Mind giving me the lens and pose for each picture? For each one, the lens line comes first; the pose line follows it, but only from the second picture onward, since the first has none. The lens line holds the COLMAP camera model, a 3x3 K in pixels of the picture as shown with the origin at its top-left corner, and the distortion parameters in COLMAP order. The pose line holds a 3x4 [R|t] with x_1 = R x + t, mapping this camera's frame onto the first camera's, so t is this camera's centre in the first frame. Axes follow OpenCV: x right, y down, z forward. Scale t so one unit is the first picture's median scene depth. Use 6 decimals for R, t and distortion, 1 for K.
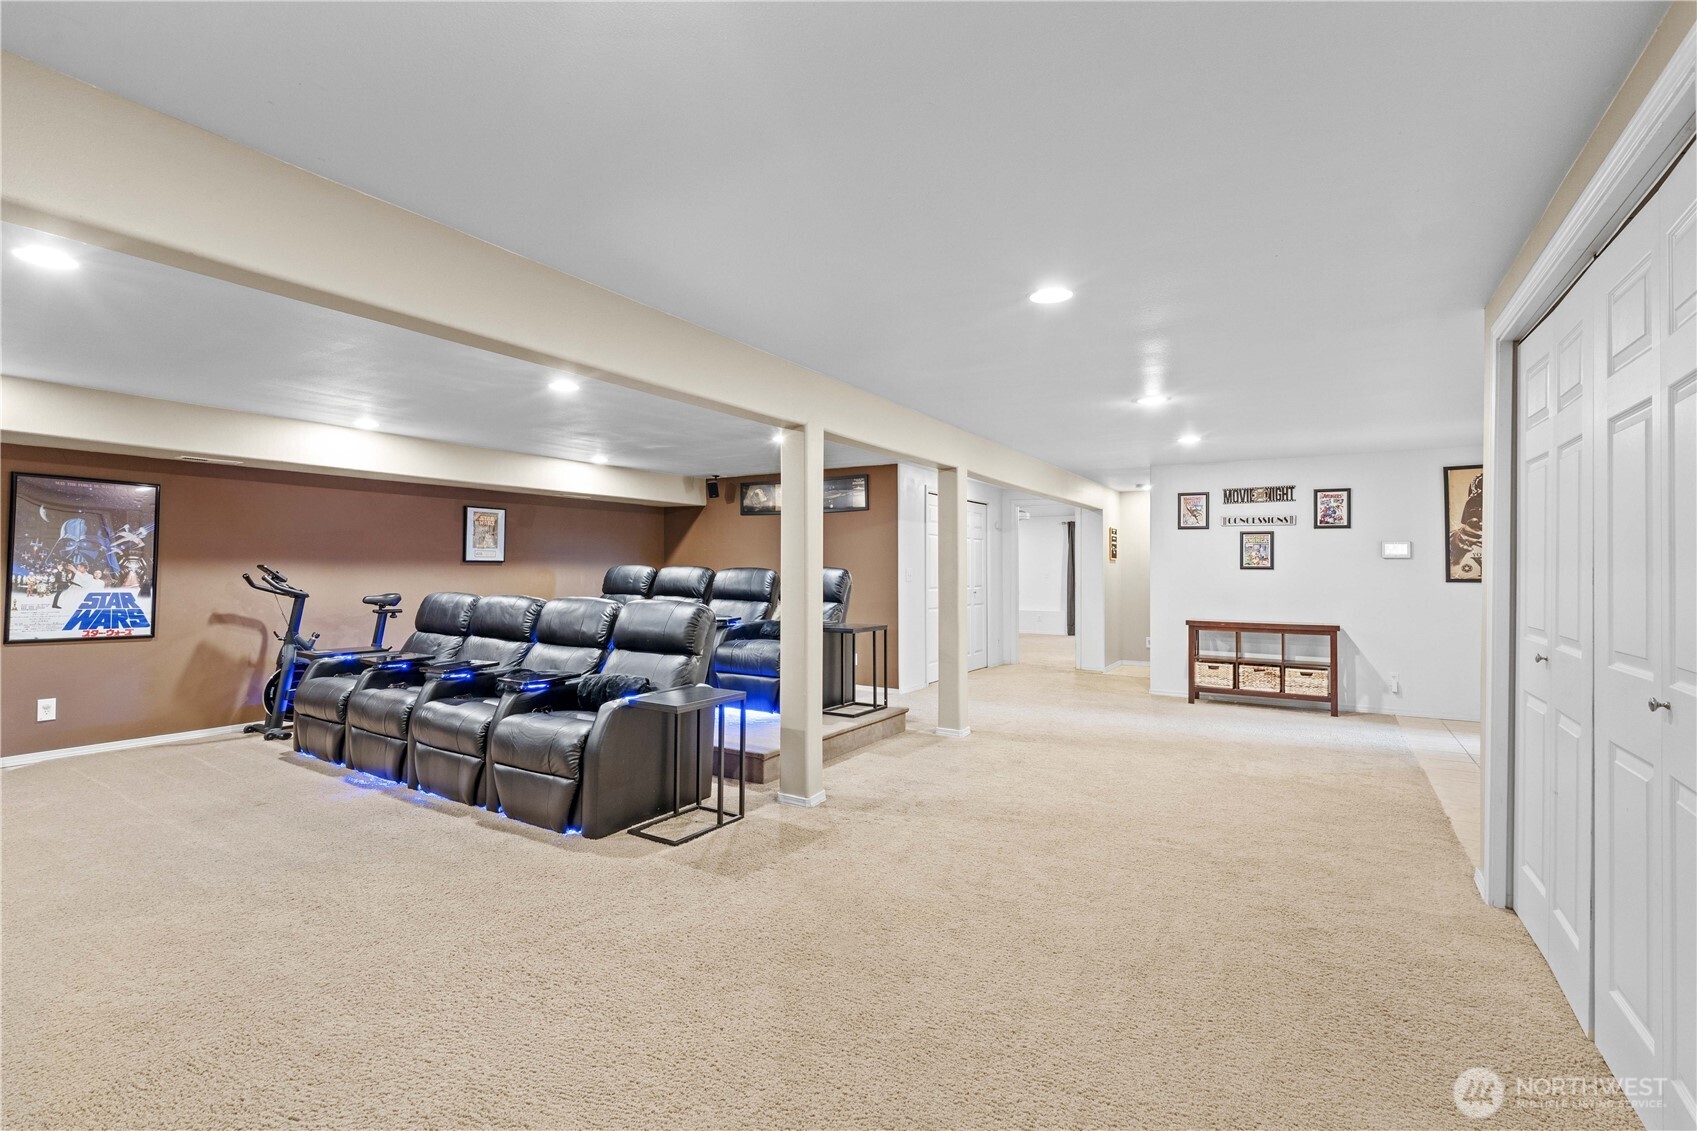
lens RADIAL K [[781.6, 0, 845.3], [0, 781.6, 567.0], [0, 0, 1]] dist [-0.005382, 0.000272]
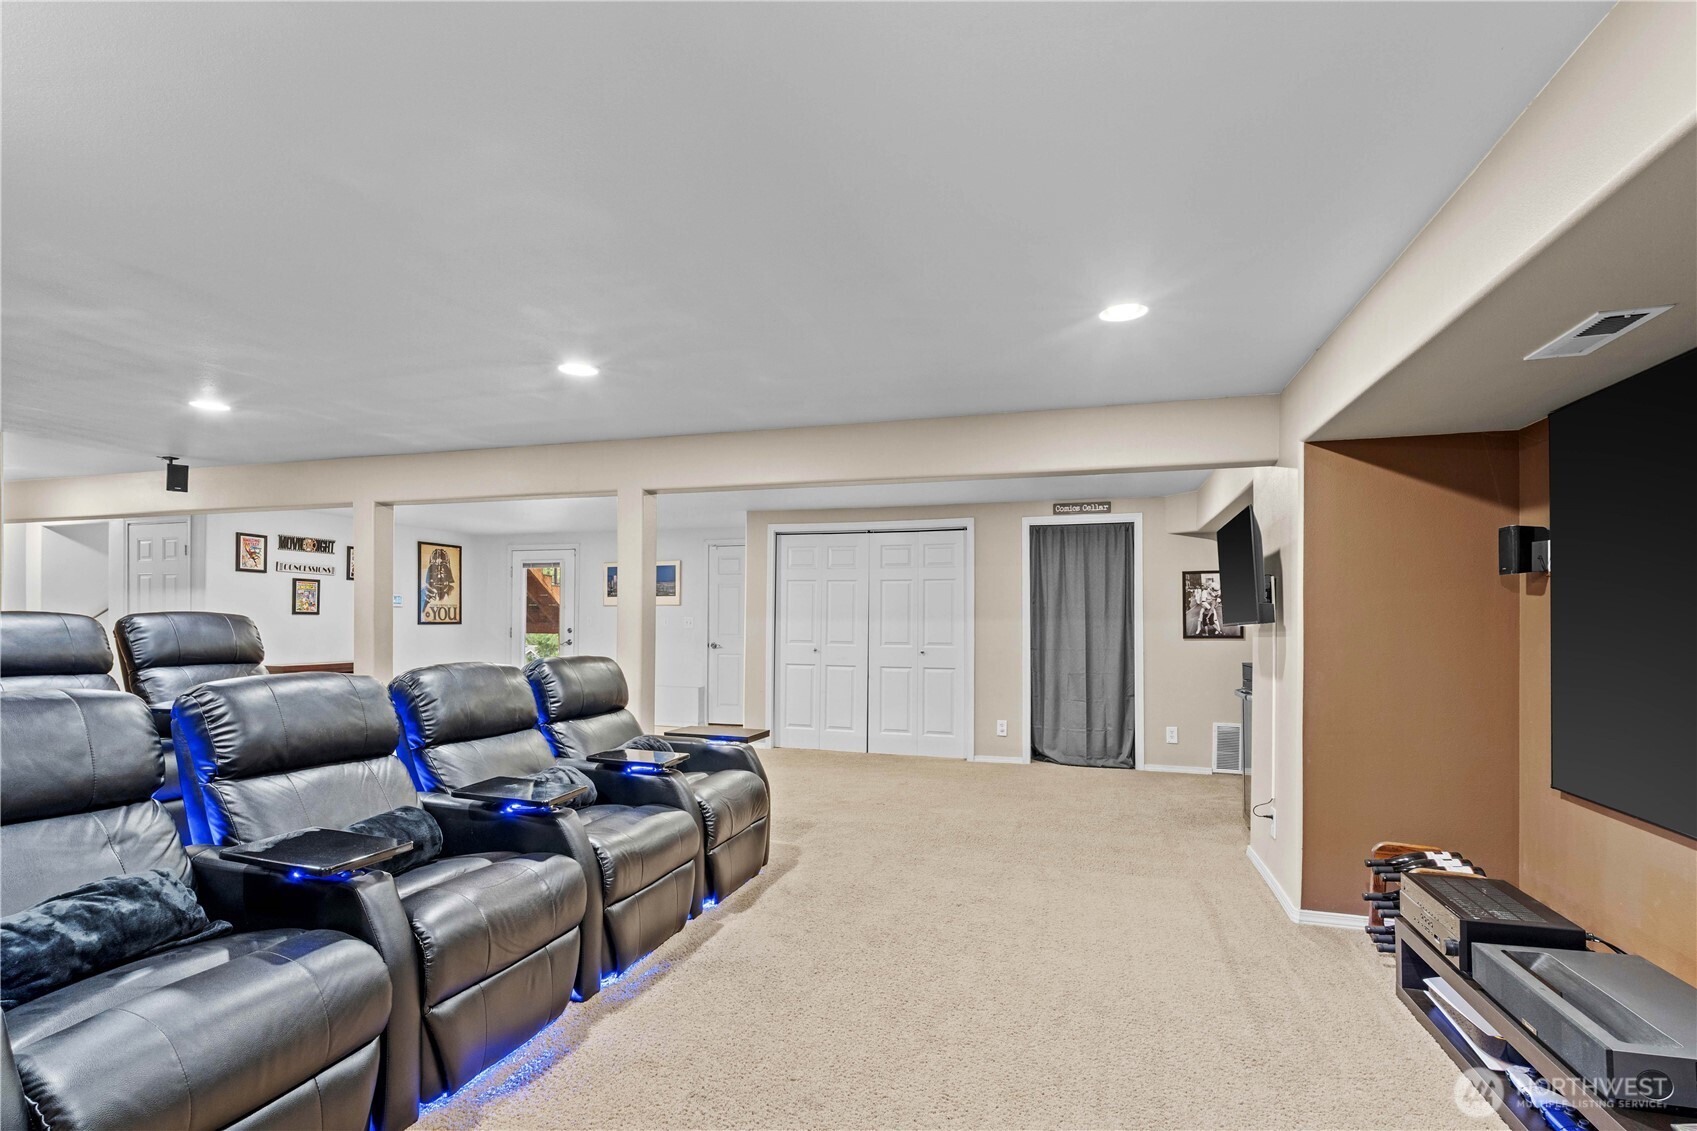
lens RADIAL K [[781.6, 0, 832.6], [0, 781.6, 615.9], [0, 0, 1]] dist [-0.005382, 0.000272]
pose [[-0.247969, -0.000702, 0.968768, -0.684808], [-0.014475, 0.999891, -0.002981, -0.002413], [-0.968660, -0.014762, -0.247952, 0.568918]]
